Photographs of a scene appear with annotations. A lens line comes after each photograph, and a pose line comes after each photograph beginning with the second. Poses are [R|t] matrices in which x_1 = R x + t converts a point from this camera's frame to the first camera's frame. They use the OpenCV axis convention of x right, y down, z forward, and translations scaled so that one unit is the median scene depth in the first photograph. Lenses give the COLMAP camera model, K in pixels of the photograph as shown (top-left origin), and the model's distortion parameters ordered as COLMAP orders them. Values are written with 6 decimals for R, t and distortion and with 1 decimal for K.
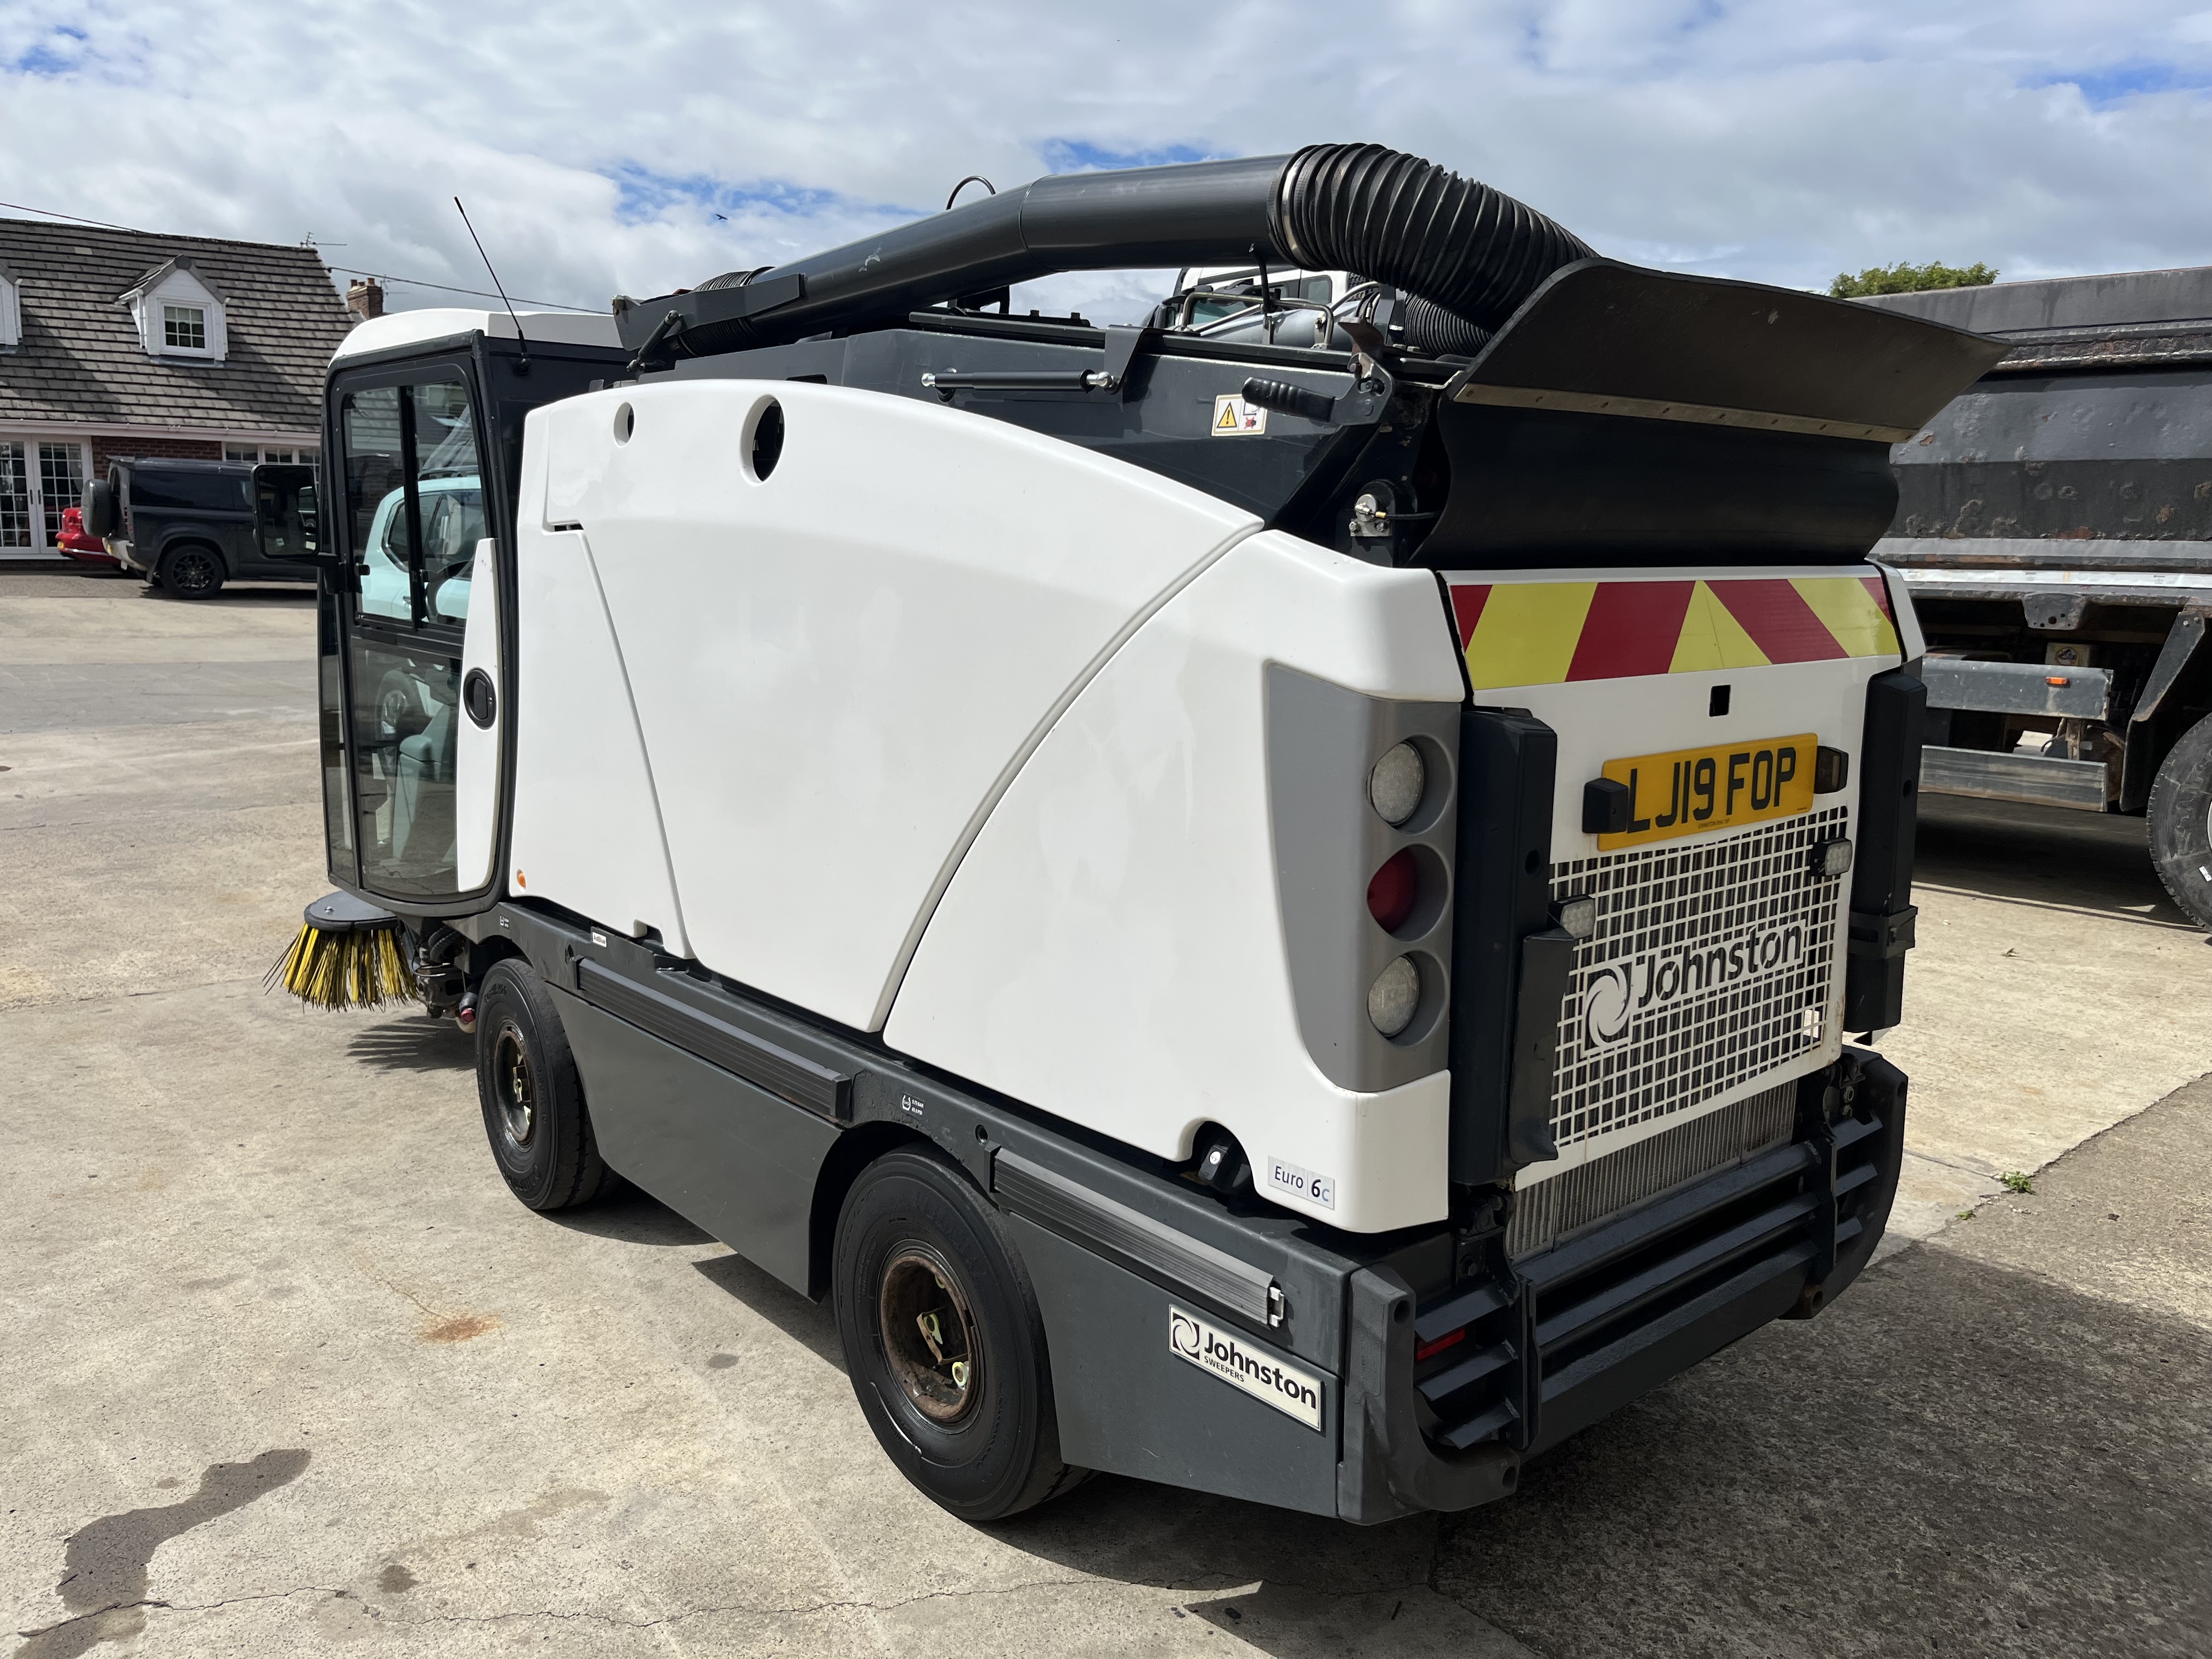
lens RADIAL K [[1688.1, 0, 1121.2], [0, 1688.1, 819.0], [0, 0, 1]] dist [0.039961, -0.067192]
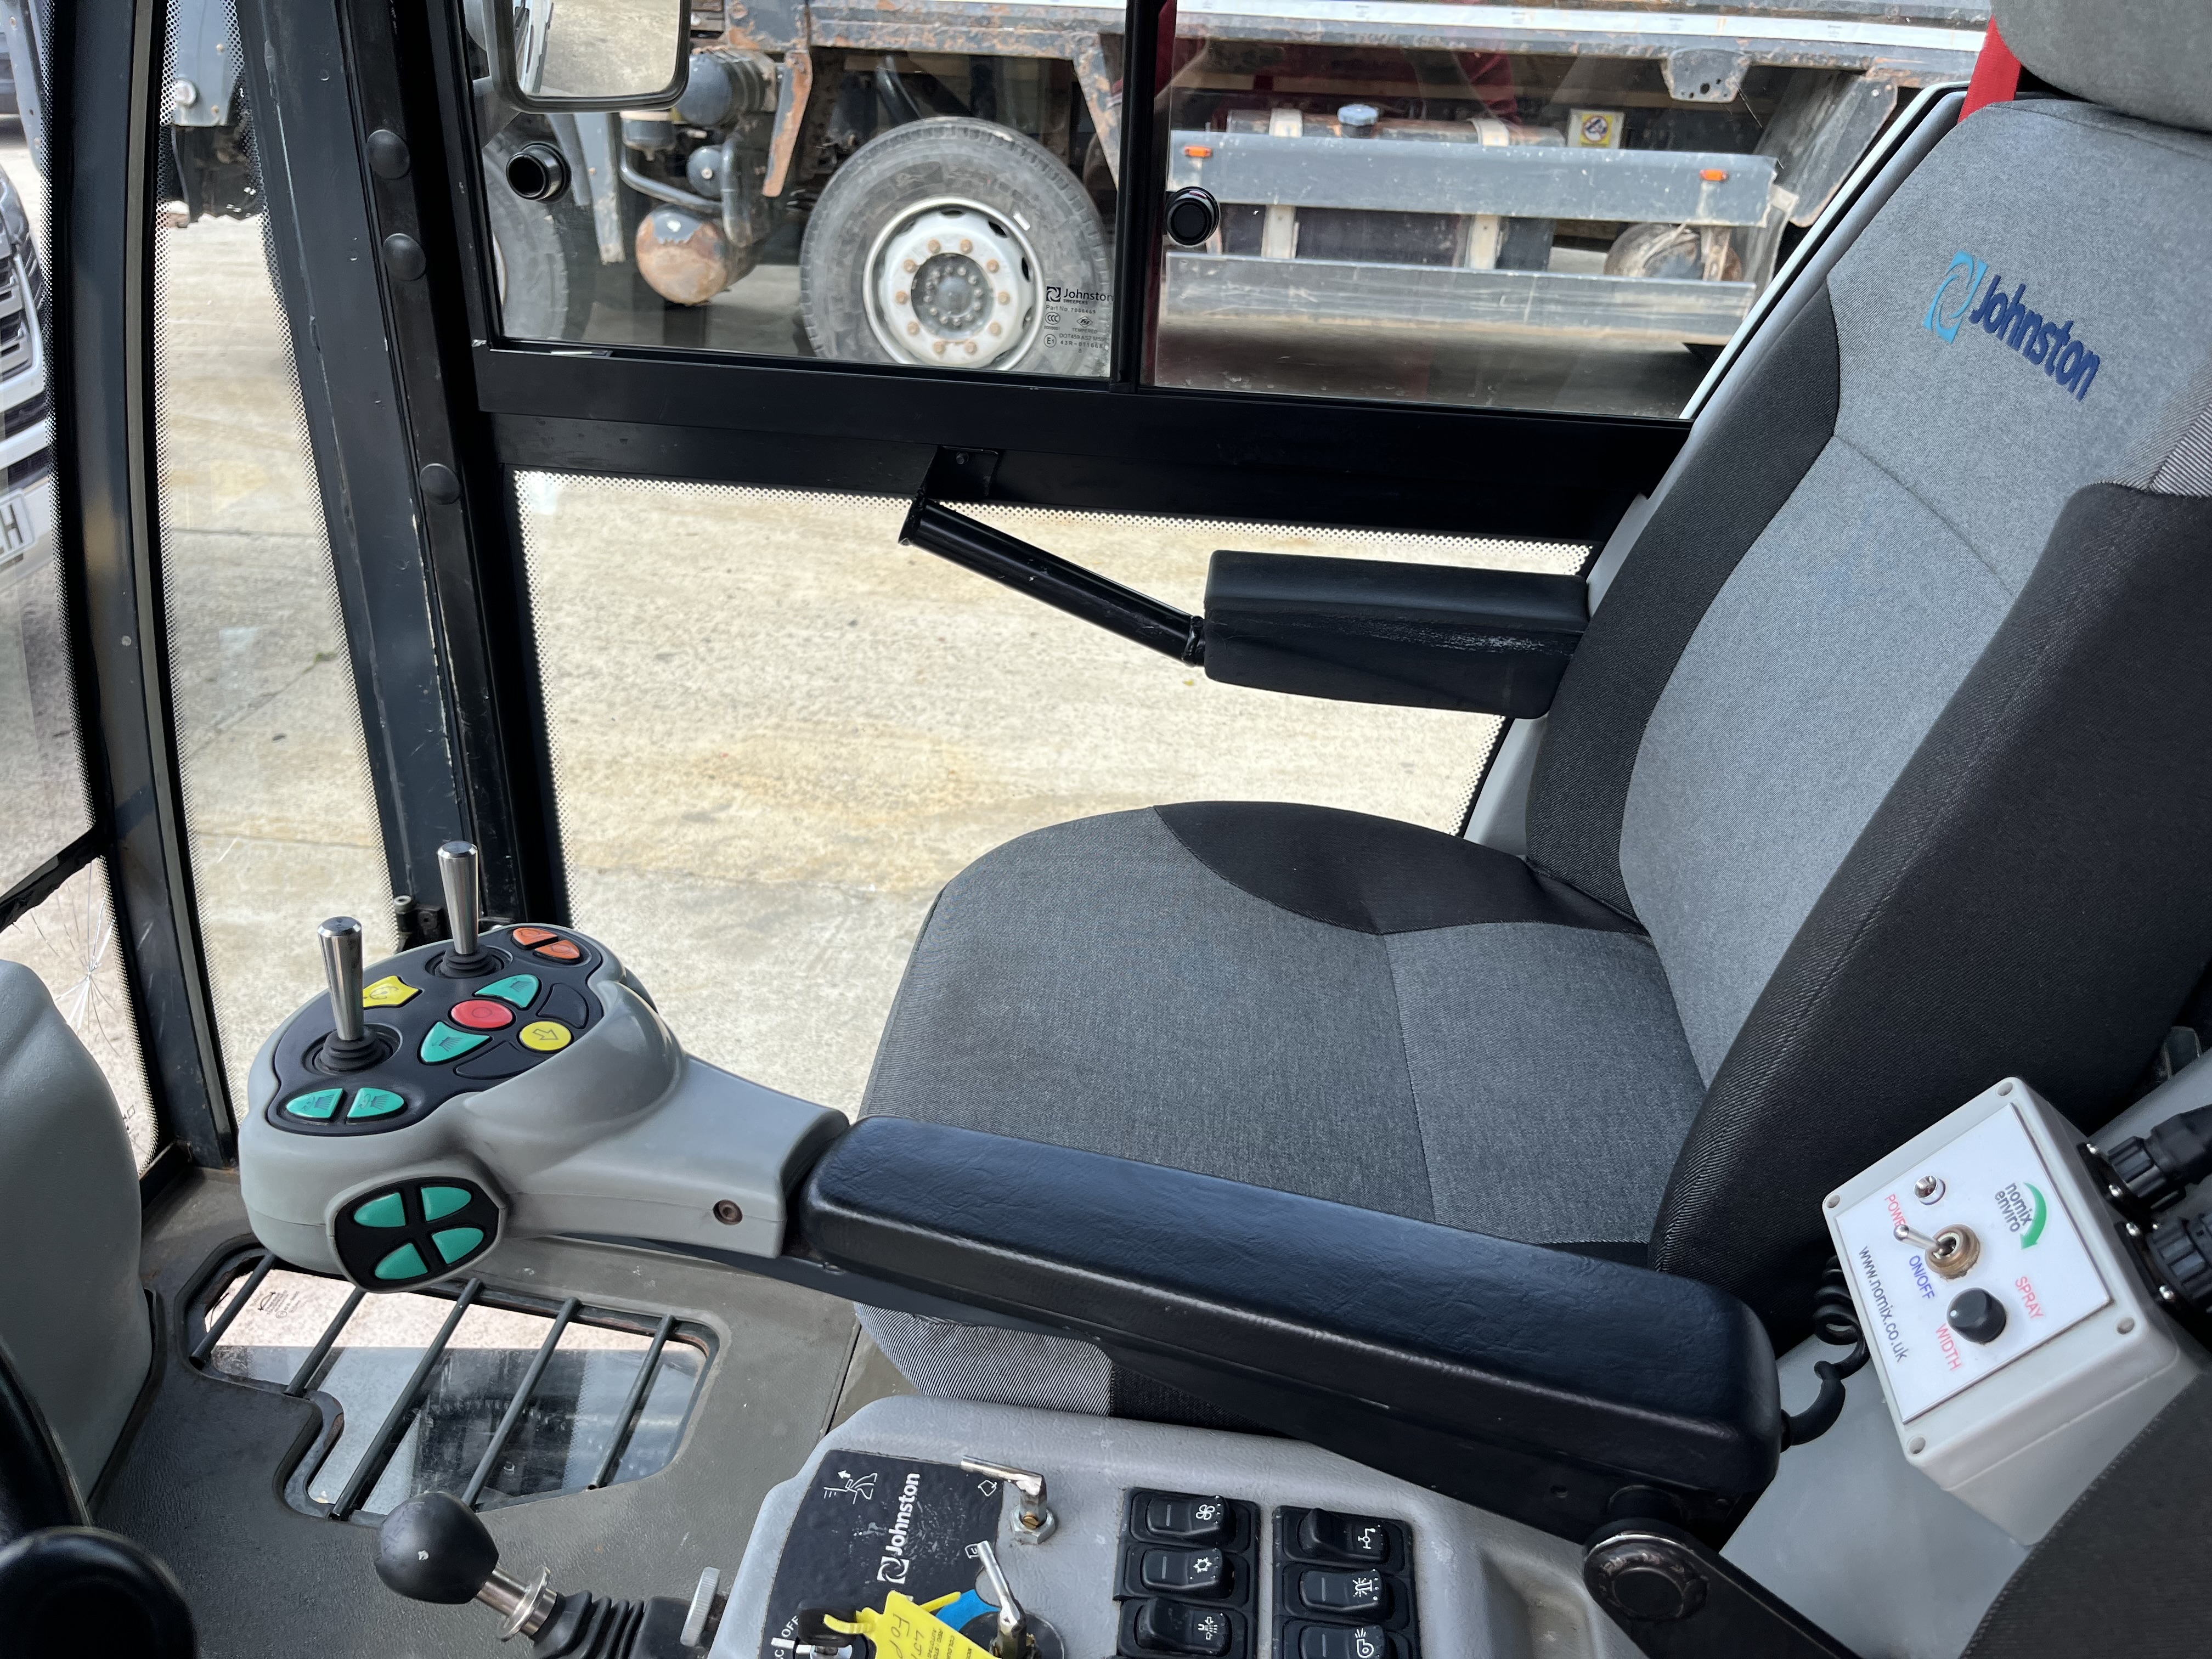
lens RADIAL K [[1643.3, 0, 1125.9], [0, 1643.3, 829.3], [0, 0, 1]] dist [0.042799, -0.055185]
pose [[0.729310, -0.309949, 0.609950, -0.302866], [0.083909, 0.925290, 0.369861, -0.169708], [-0.679019, -0.218563, 0.700831, 0.938352]]
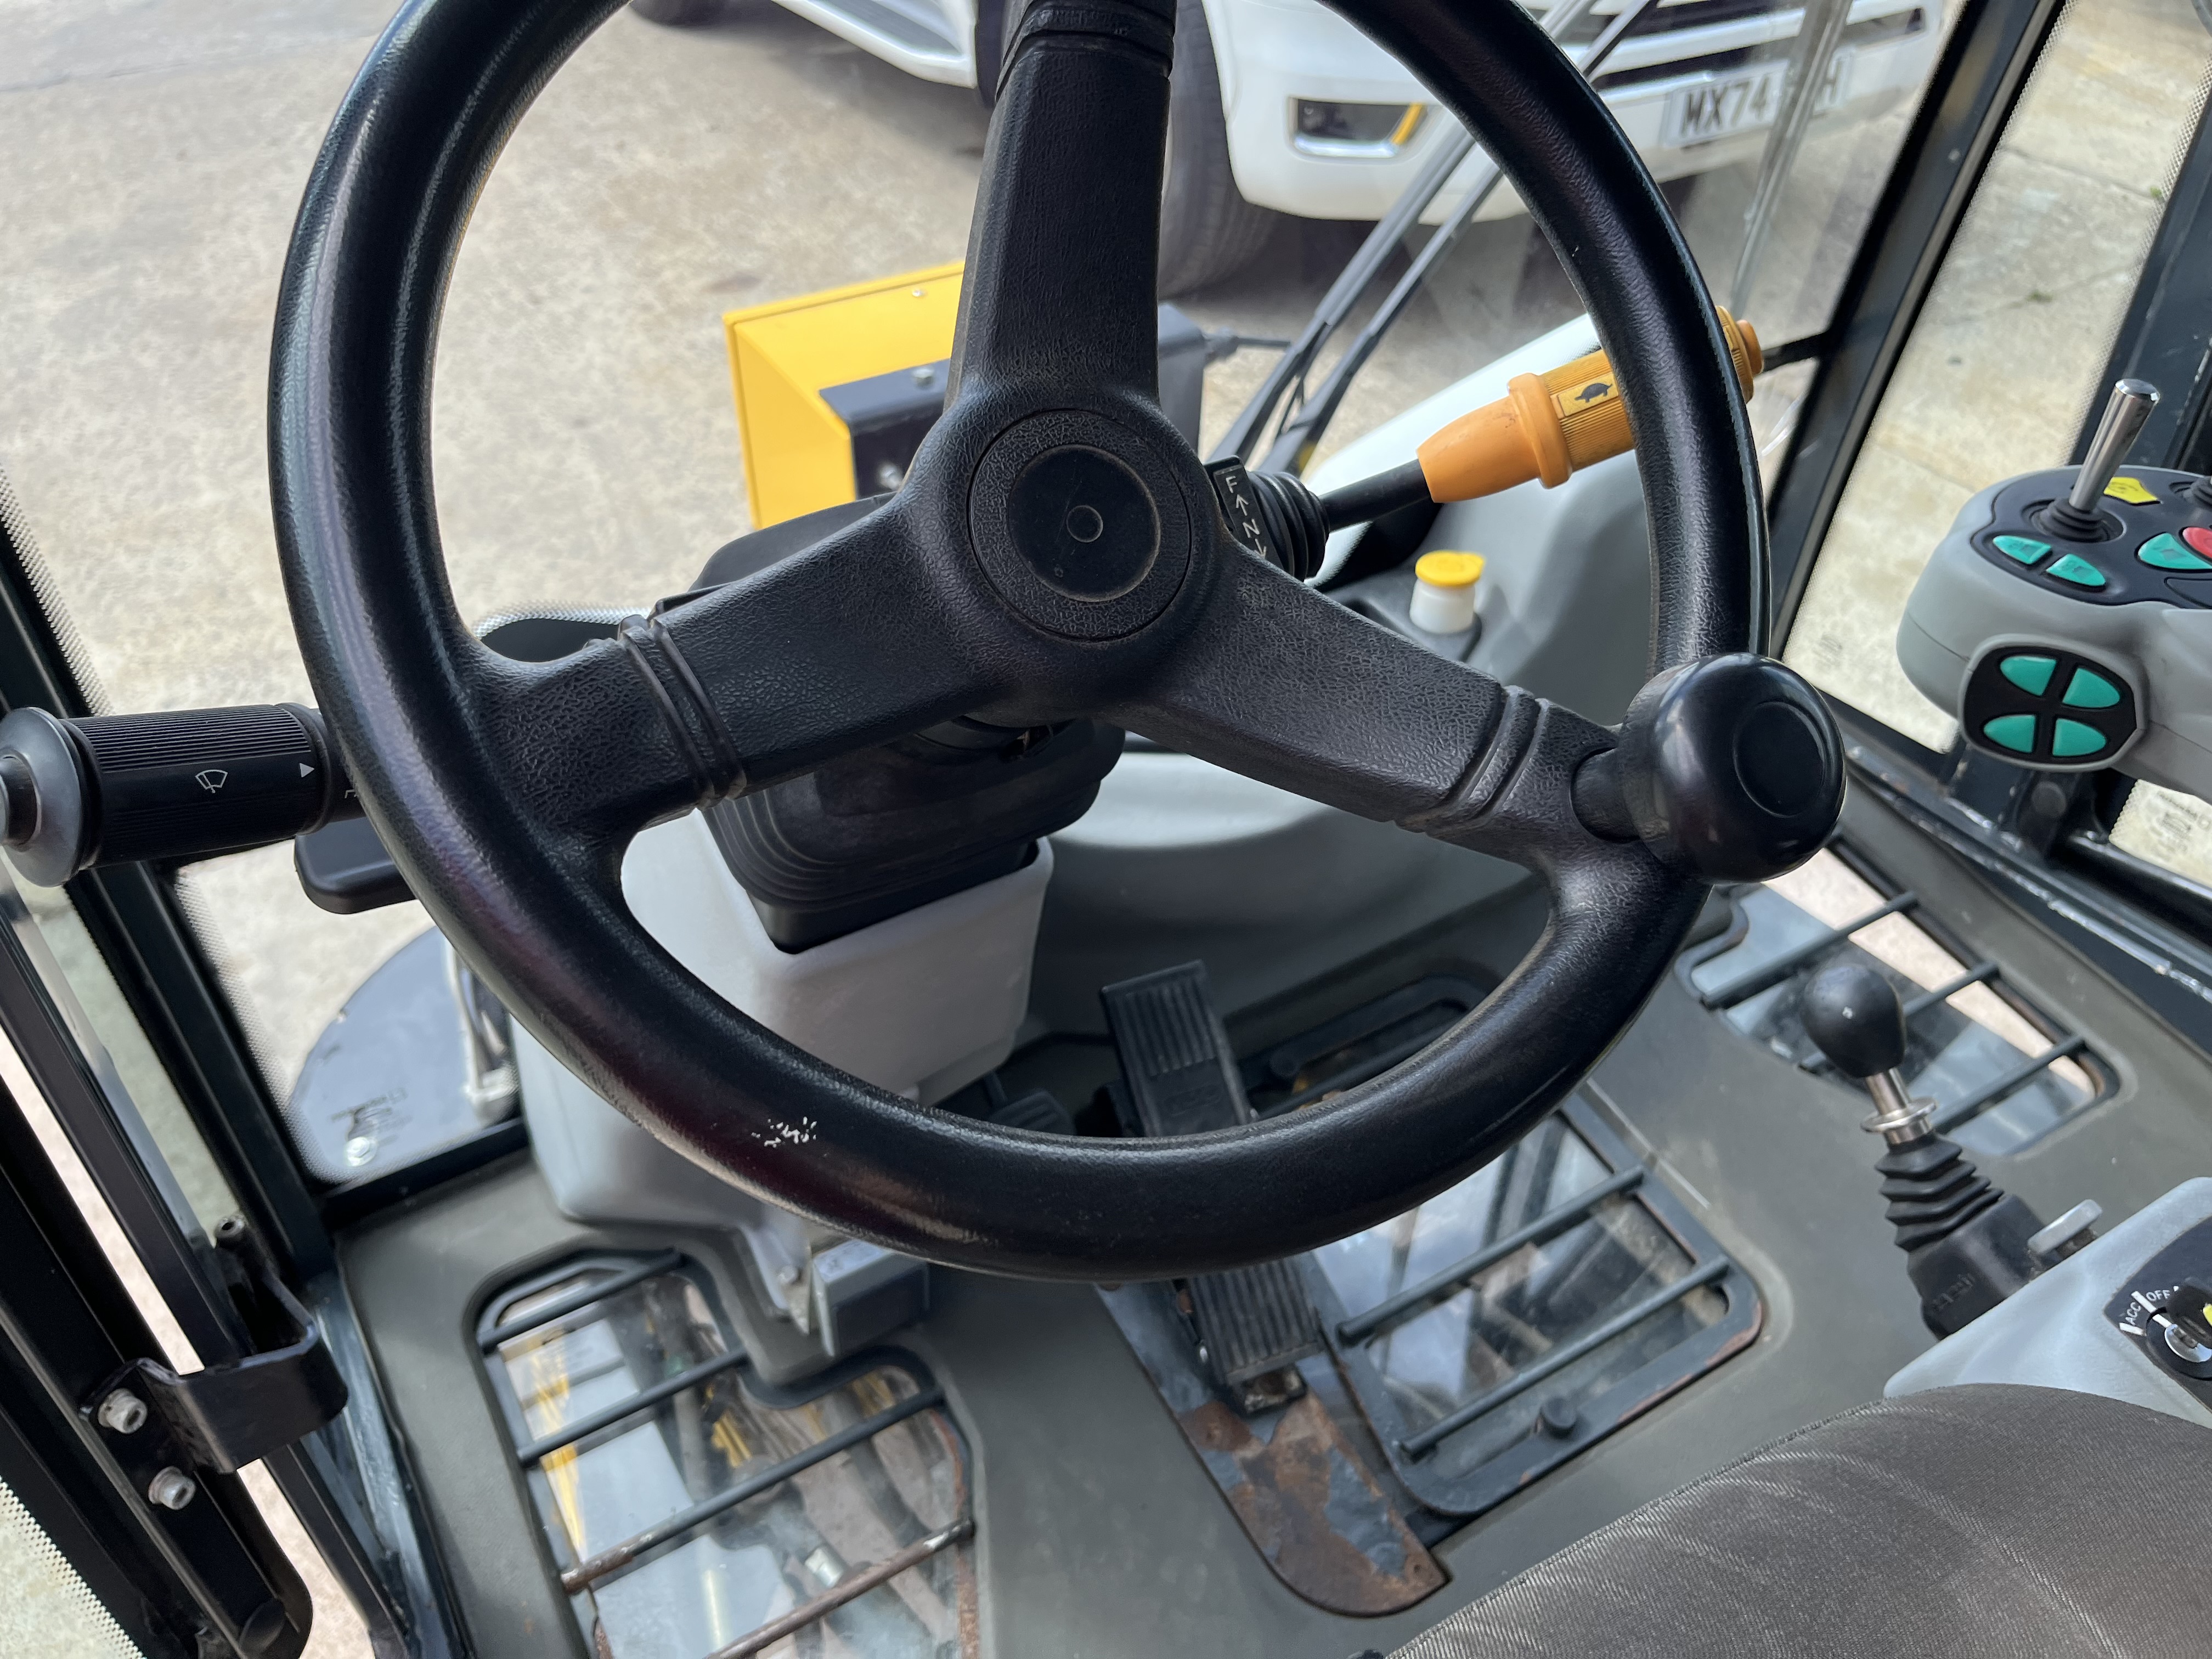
lens RADIAL K [[1688.1, 0, 1121.2], [0, 1688.1, 819.0], [0, 0, 1]] dist [0.039961, -0.067192]
pose [[0.979073, 0.119837, -0.164483, -0.325364], [-0.022512, 0.867054, 0.497705, -0.149140], [0.202259, -0.483587, 0.851607, 0.928930]]
